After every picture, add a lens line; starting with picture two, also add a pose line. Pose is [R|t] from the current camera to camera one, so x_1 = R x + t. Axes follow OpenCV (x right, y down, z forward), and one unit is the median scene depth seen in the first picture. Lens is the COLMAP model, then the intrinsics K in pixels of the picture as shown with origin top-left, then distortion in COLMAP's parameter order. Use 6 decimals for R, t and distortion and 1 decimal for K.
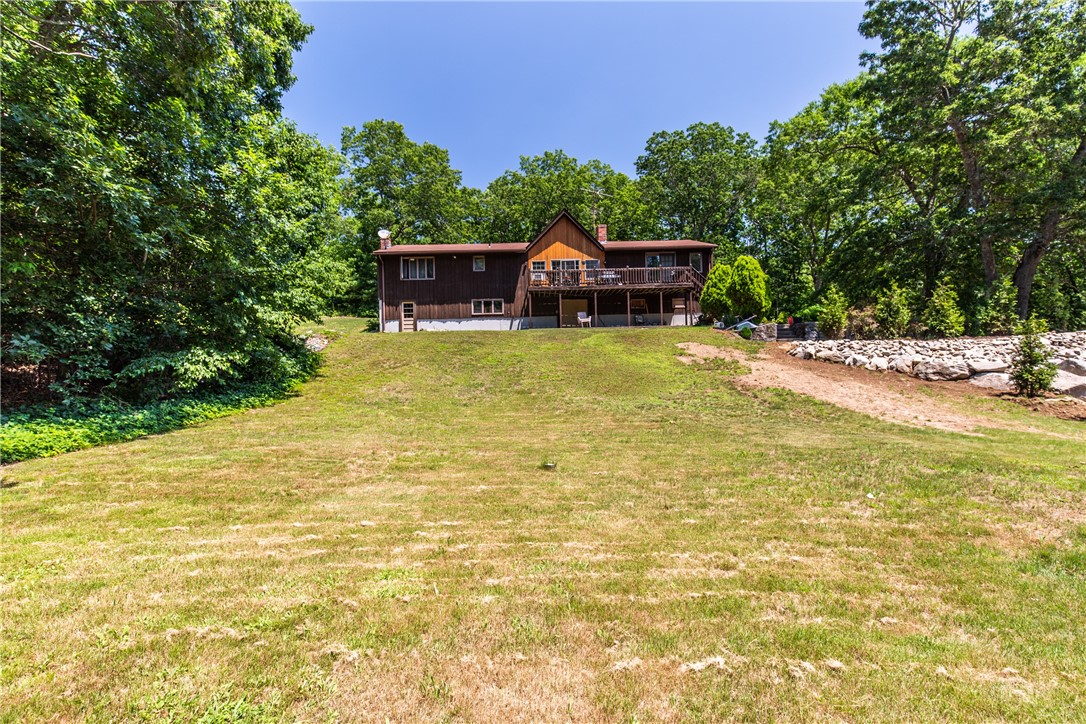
lens RADIAL K [[485.3, 0, 545.4], [0, 485.3, 358.2], [0, 0, 1]] dist [0.006560, -0.000587]
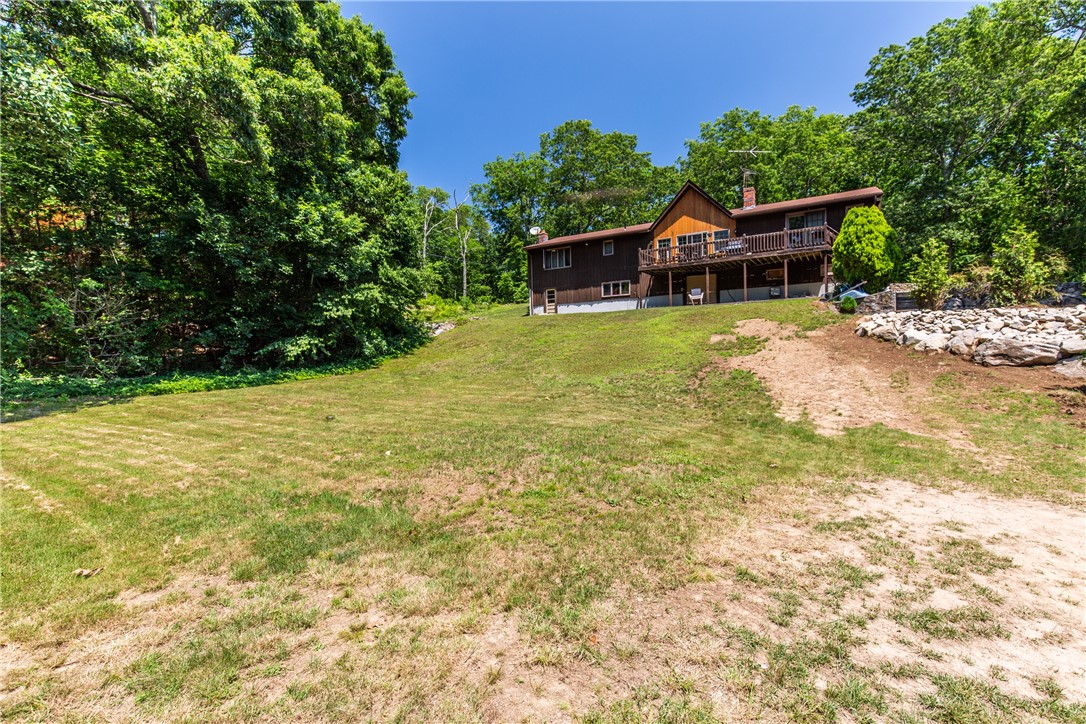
lens RADIAL K [[485.3, 0, 545.4], [0, 485.3, 358.2], [0, 0, 1]] dist [0.006560, -0.000587]
pose [[0.851609, 0.011114, -0.524060, 0.299120], [0.011222, 0.999159, 0.039427, -0.000097], [0.524057, -0.039458, 0.850769, 0.030352]]
